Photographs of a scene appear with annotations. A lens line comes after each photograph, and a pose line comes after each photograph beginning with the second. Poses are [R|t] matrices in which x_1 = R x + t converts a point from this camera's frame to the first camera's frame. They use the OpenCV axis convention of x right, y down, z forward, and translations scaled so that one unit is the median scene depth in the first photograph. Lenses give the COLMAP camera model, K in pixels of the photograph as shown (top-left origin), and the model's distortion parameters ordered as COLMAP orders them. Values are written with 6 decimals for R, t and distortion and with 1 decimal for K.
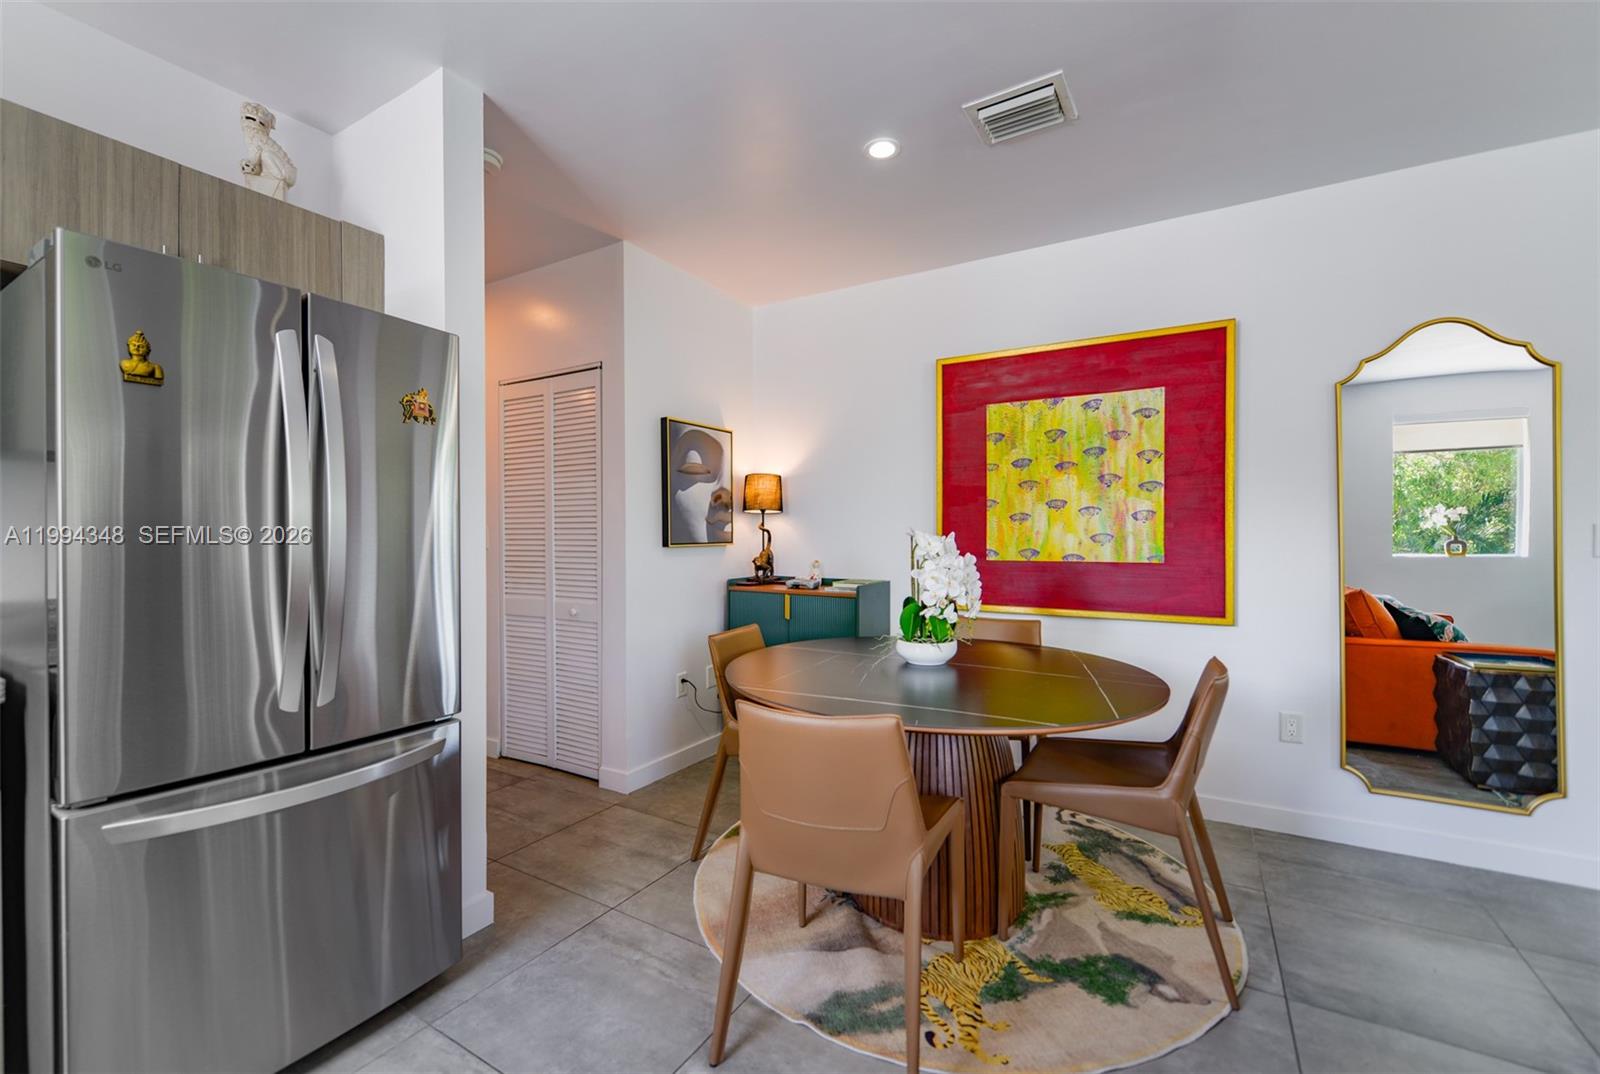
lens RADIAL K [[662.9, 0, 796.7], [0, 662.9, 538.1], [0, 0, 1]] dist [0.002525, -0.001201]
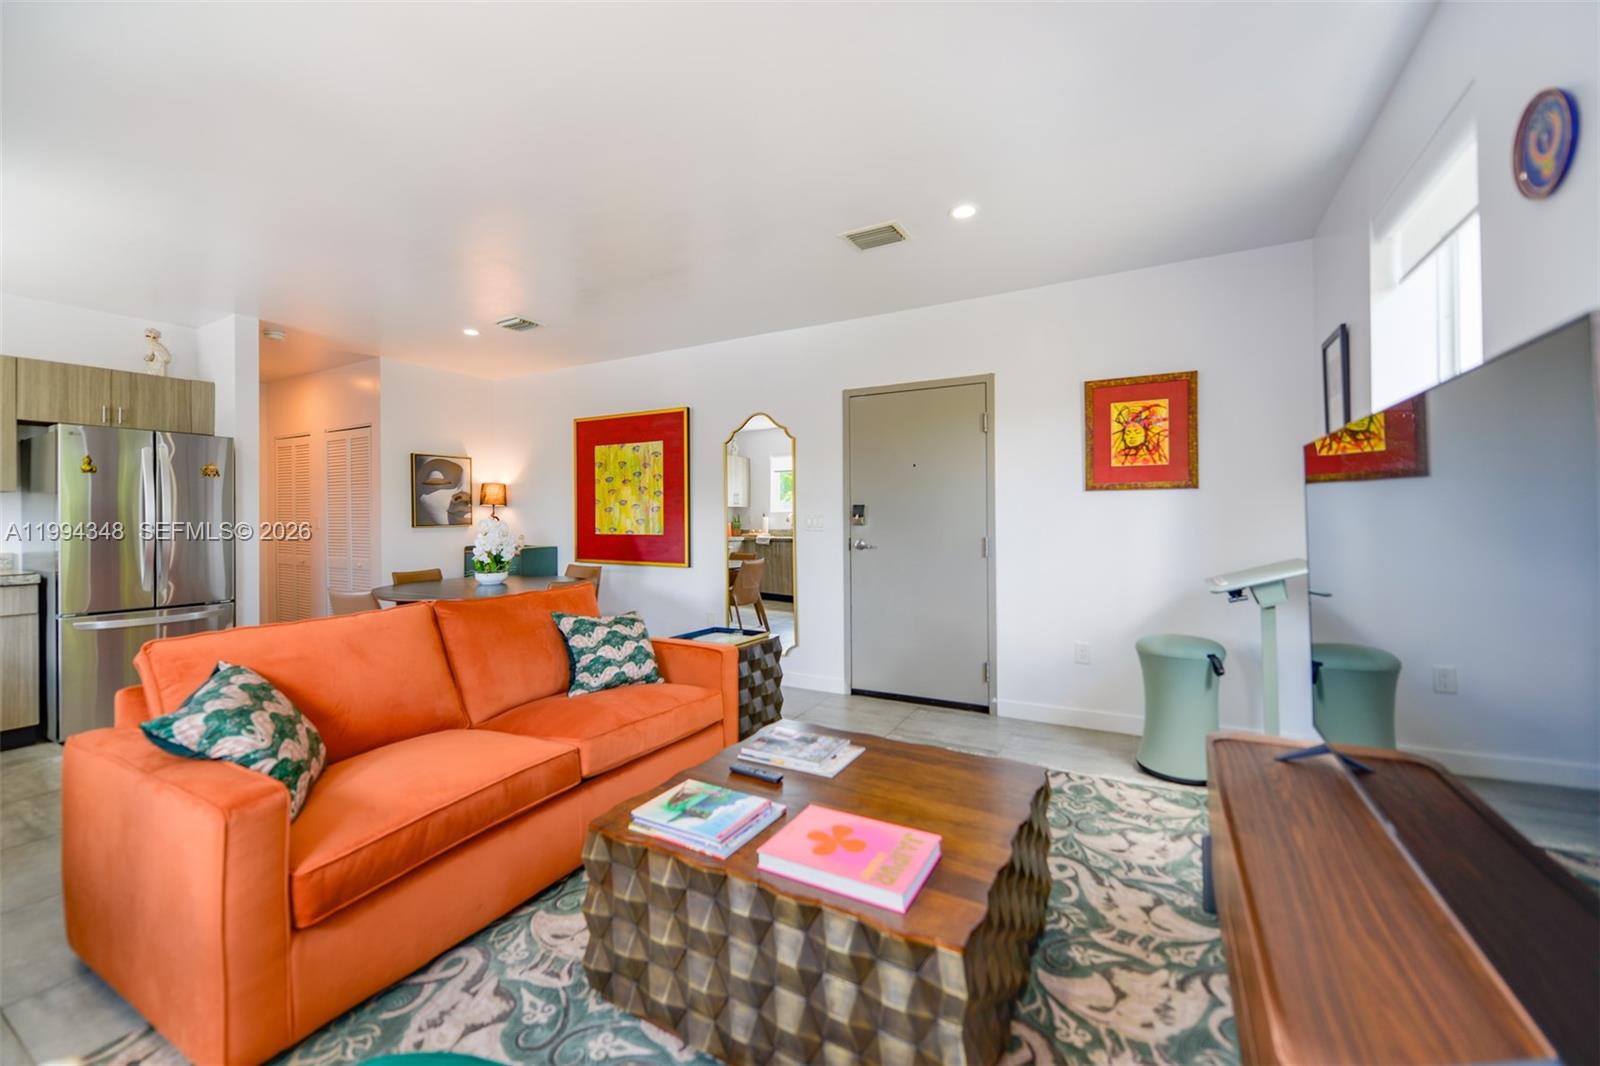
lens RADIAL K [[632.9, 0, 795.0], [0, 632.9, 509.5], [0, 0, 1]] dist [0.002084, -0.002032]
pose [[0.999680, -0.004781, 0.024837, 0.802420], [0.005007, 0.999947, -0.009046, -0.014024], [-0.024792, 0.009168, 0.999651, -0.727167]]
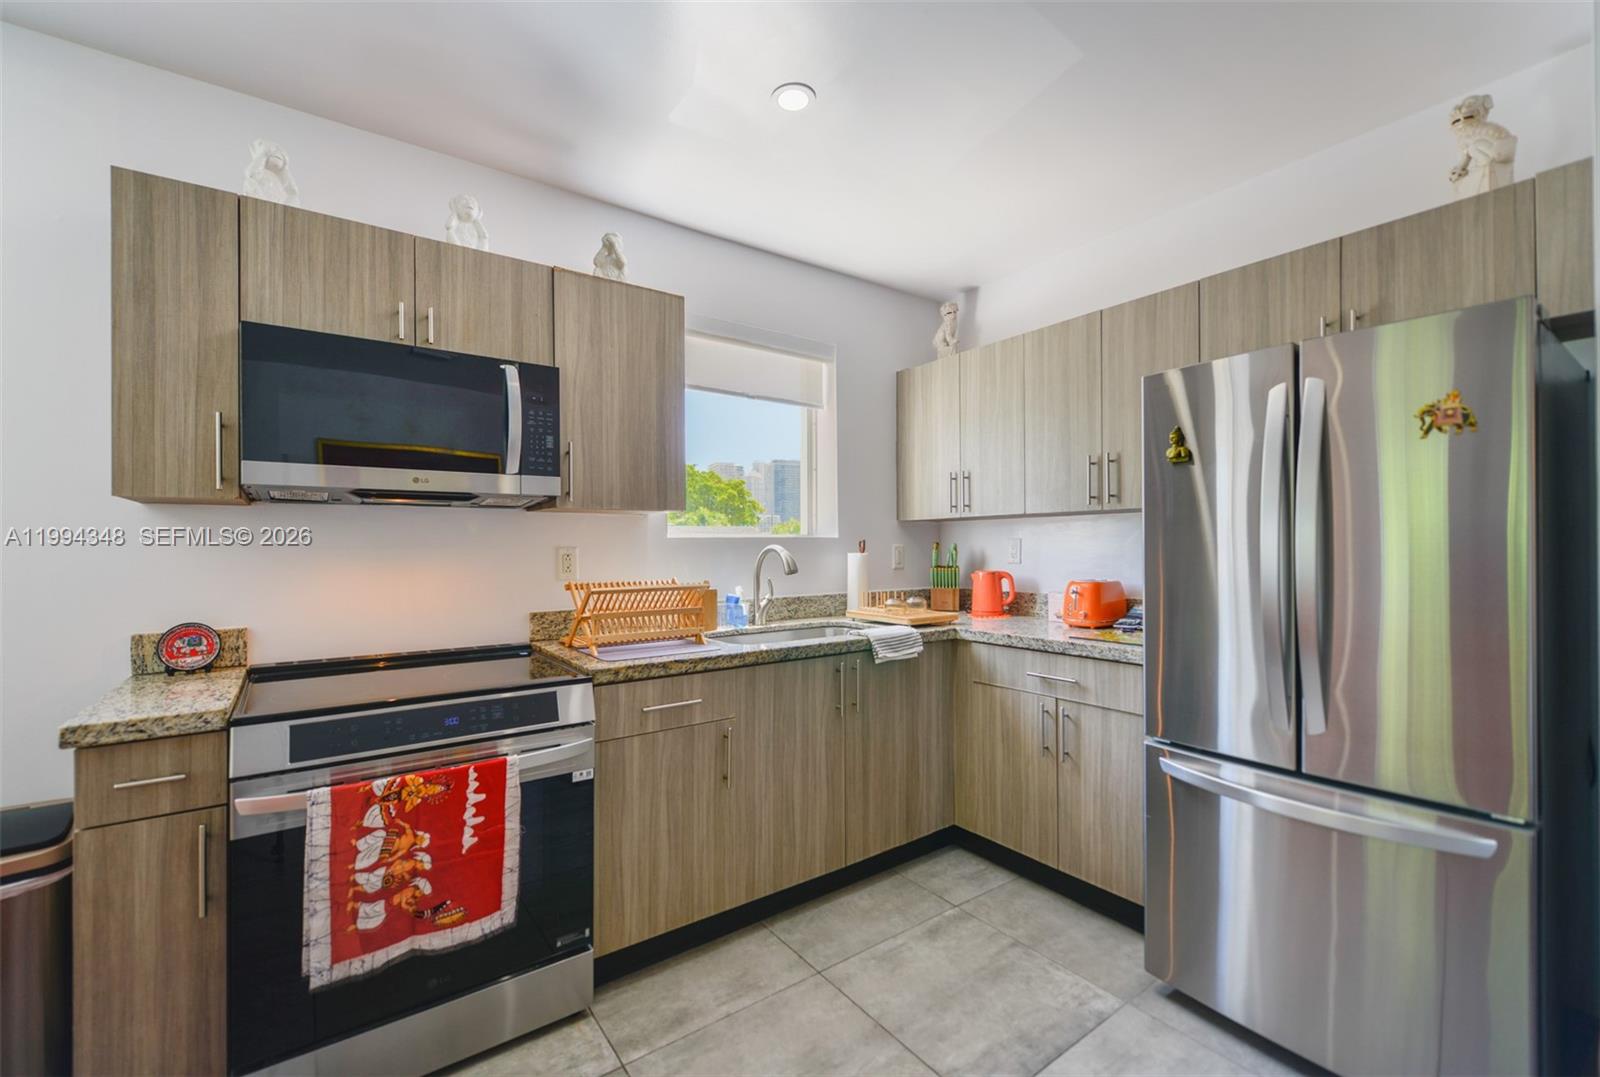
lens RADIAL K [[662.9, 0, 800.8], [0, 662.9, 538.1], [0, 0, 1]] dist [0.002525, -0.001201]
pose [[-0.405820, -0.006981, -0.913926, 0.258926], [0.009371, 0.999886, -0.011799, -0.023323], [0.913905, -0.013352, -0.405709, 0.324670]]
